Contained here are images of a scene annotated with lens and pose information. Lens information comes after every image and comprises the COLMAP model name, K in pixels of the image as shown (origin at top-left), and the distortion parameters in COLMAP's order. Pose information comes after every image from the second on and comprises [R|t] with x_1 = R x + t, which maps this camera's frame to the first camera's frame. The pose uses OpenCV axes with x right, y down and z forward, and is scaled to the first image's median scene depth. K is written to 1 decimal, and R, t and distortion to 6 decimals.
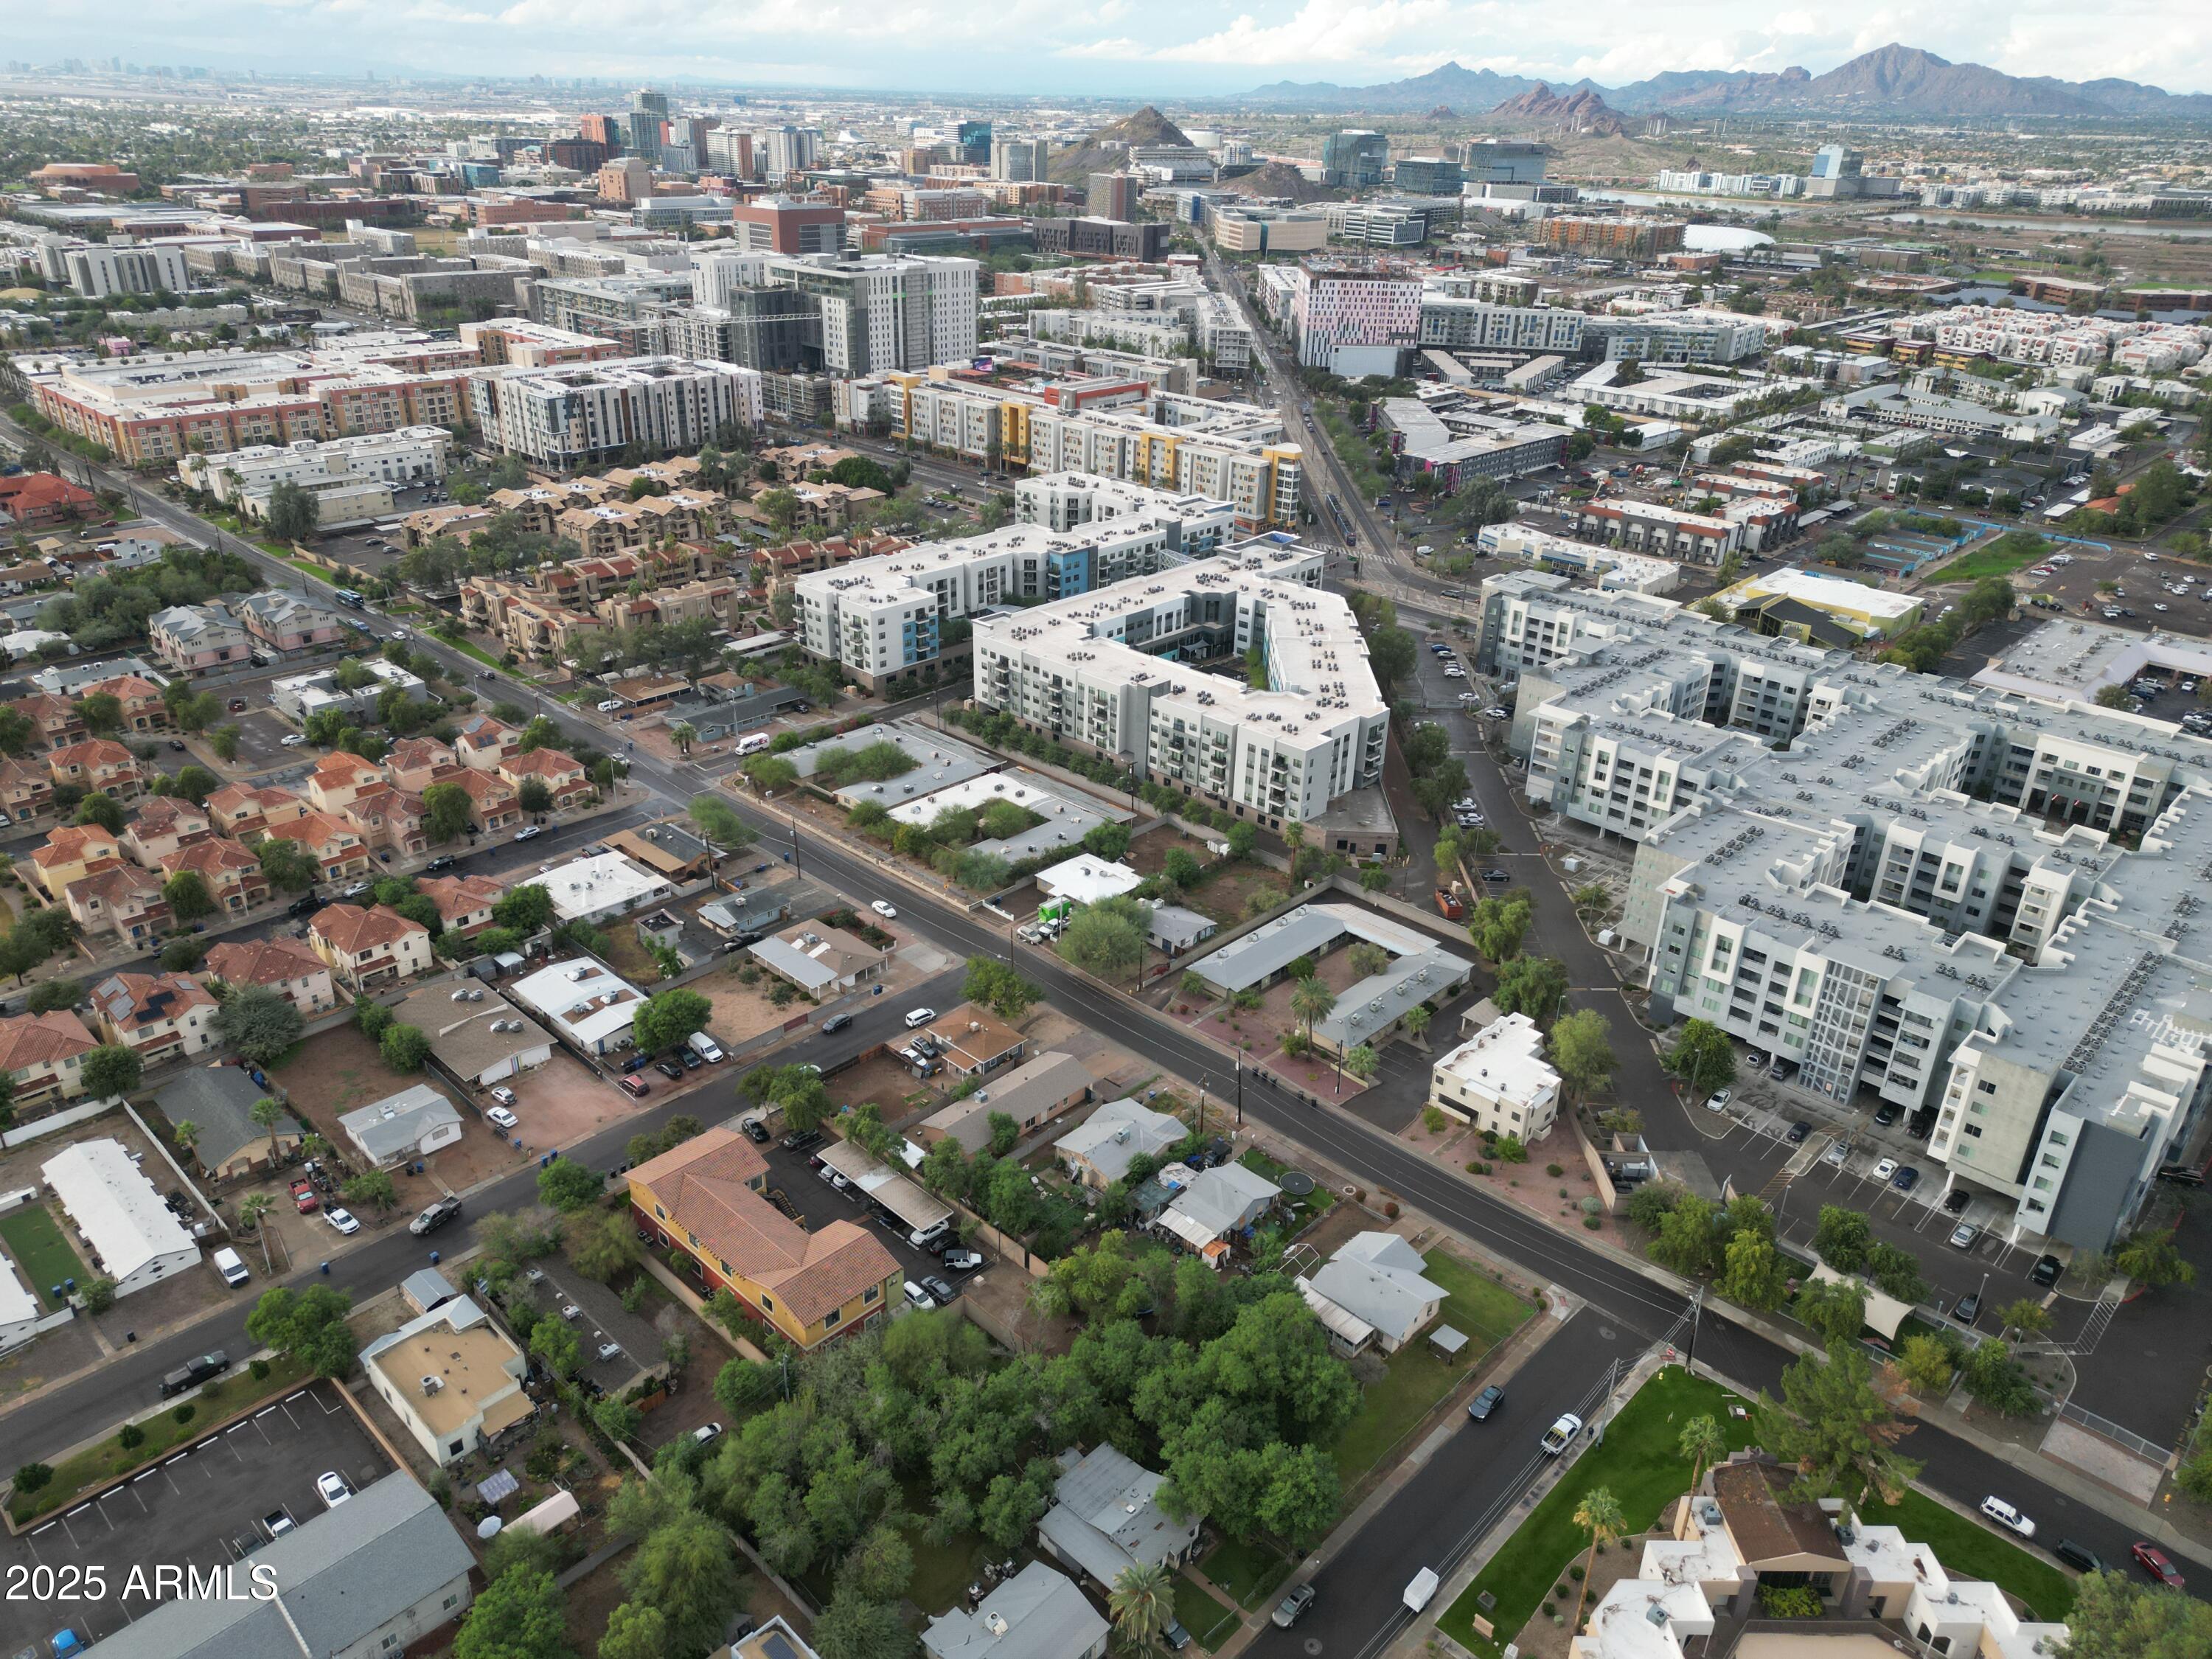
lens RADIAL K [[1542.8, 0, 1097.3], [0, 1542.8, 826.5], [0, 0, 1]] dist [0.076186, -0.070892]
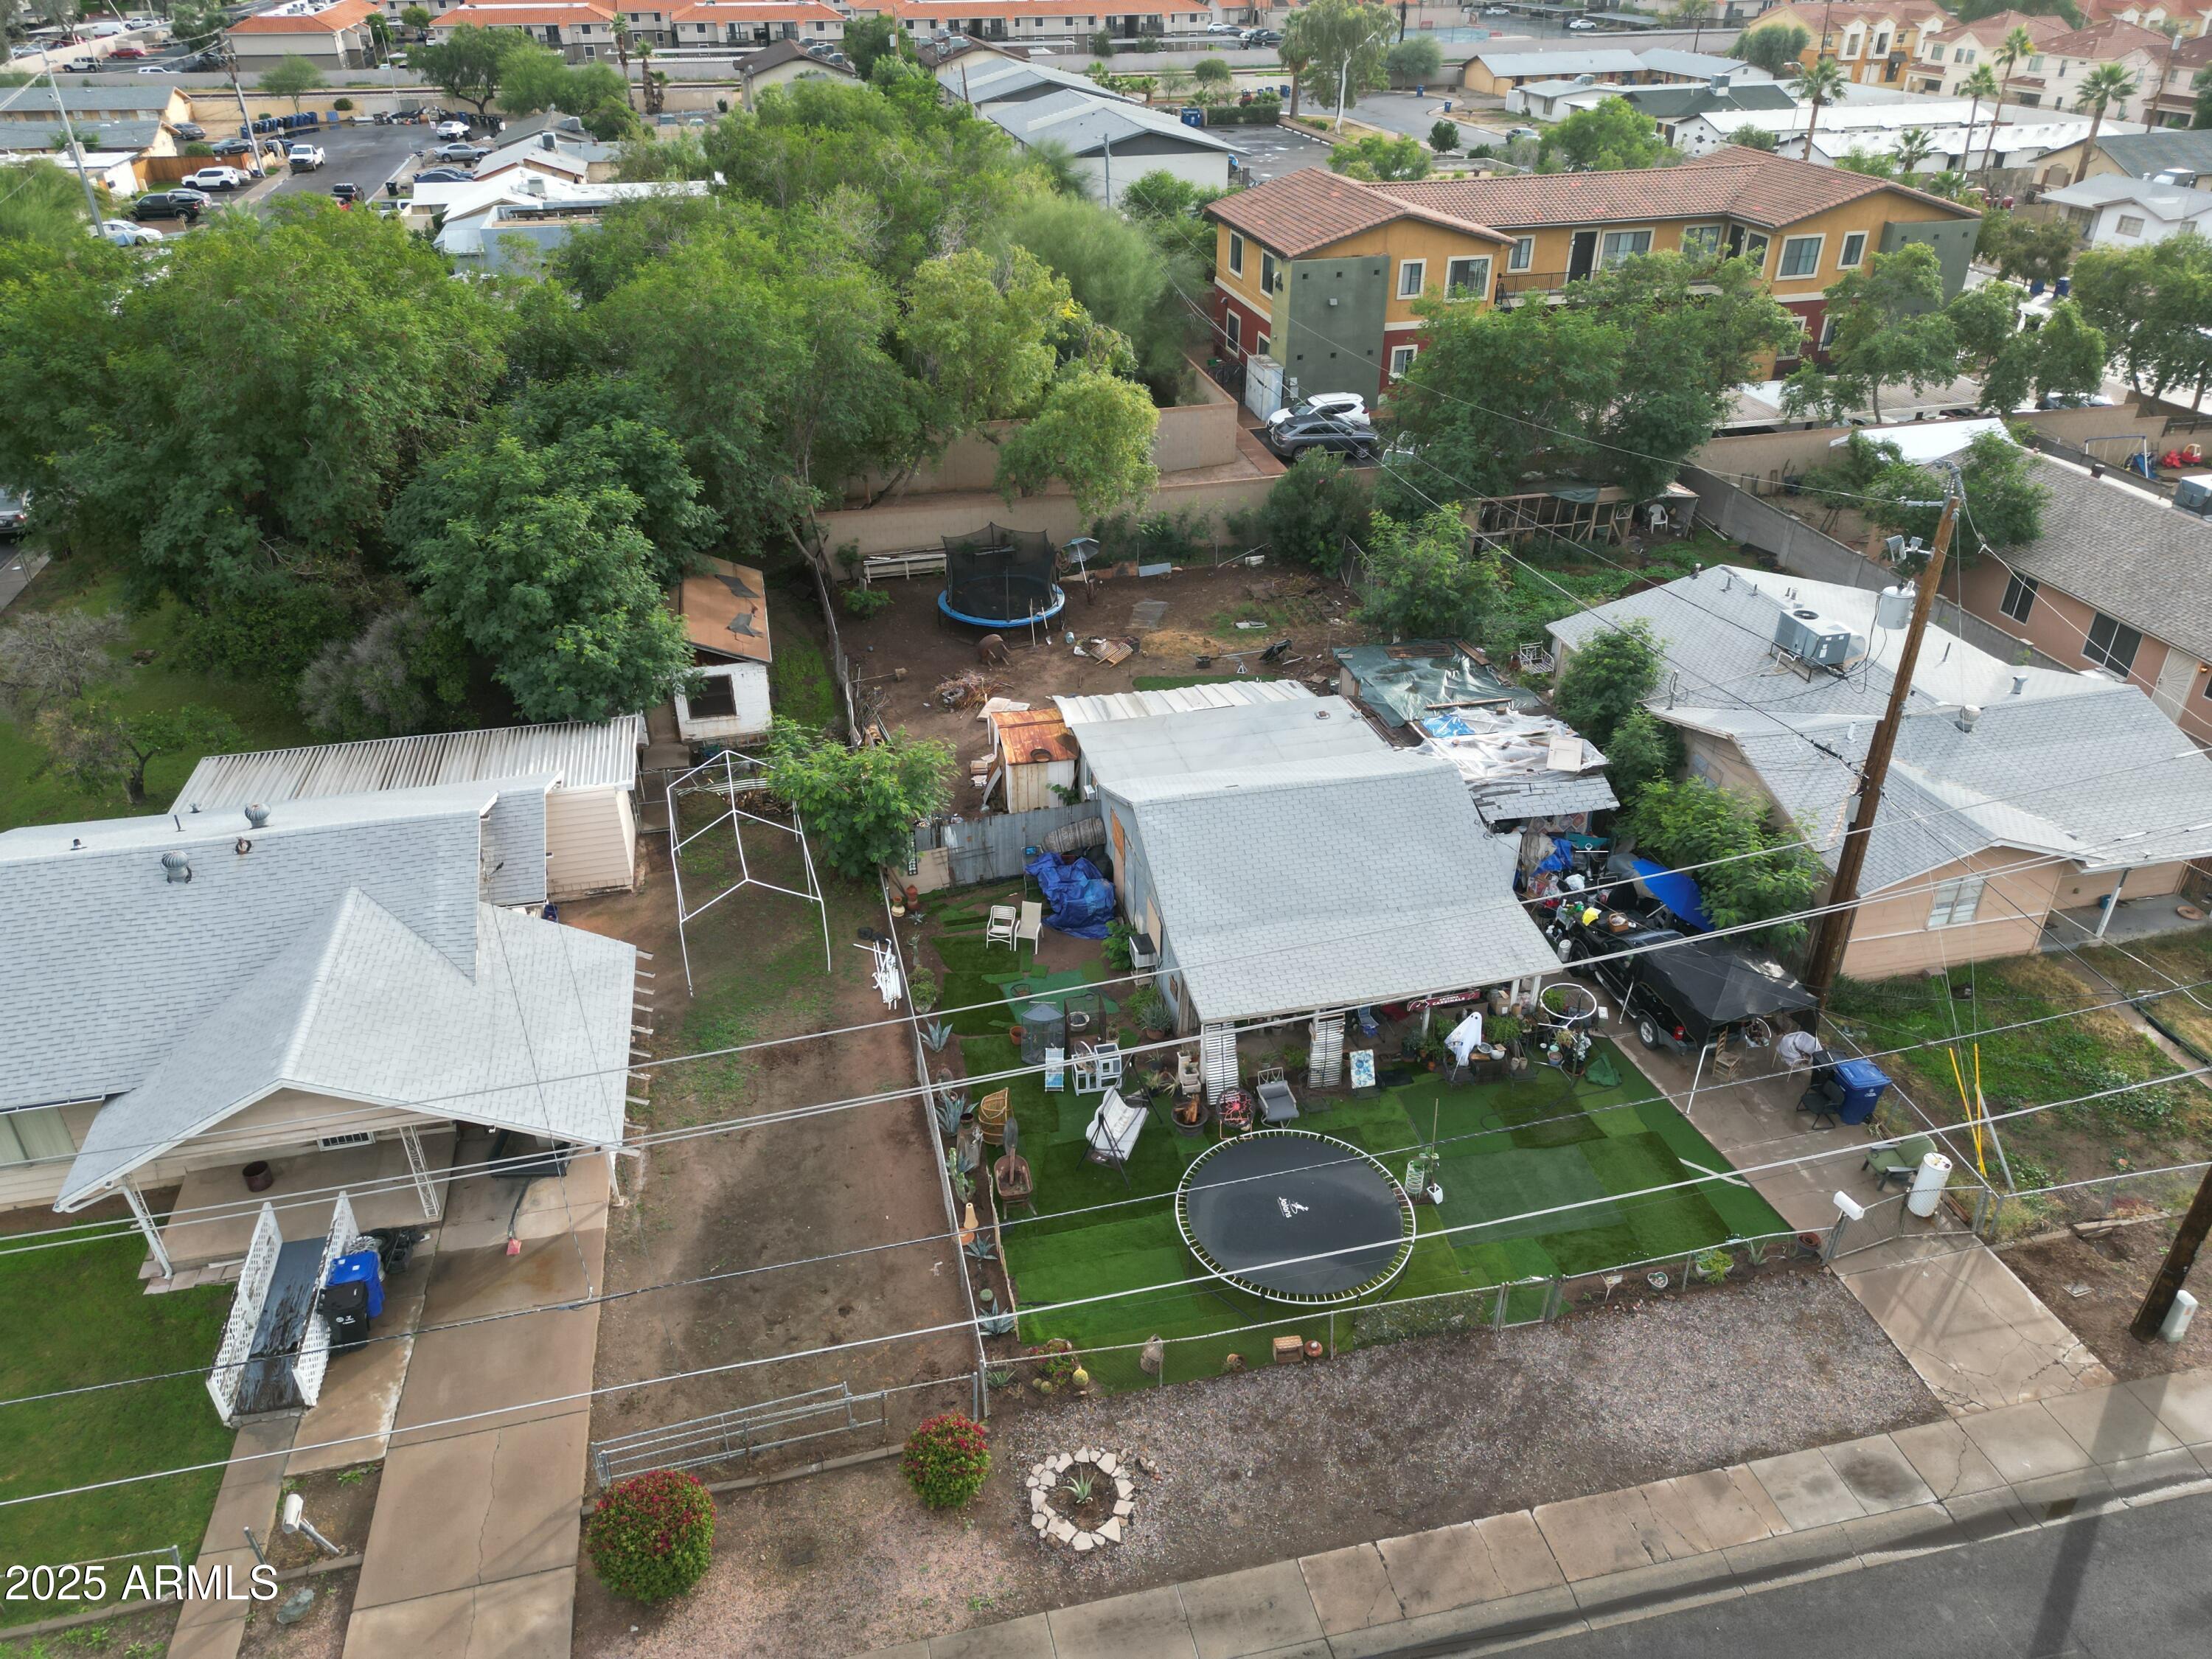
lens RADIAL K [[1543.5, 0, 1096.0], [0, 1543.5, 832.5], [0, 0, 1]] dist [0.073275, -0.069319]
pose [[-0.547669, 0.408396, -0.730255, 0.274529], [-0.365532, 0.668303, 0.647887, 0.140583], [0.752626, 0.621759, -0.216727, 1.181561]]
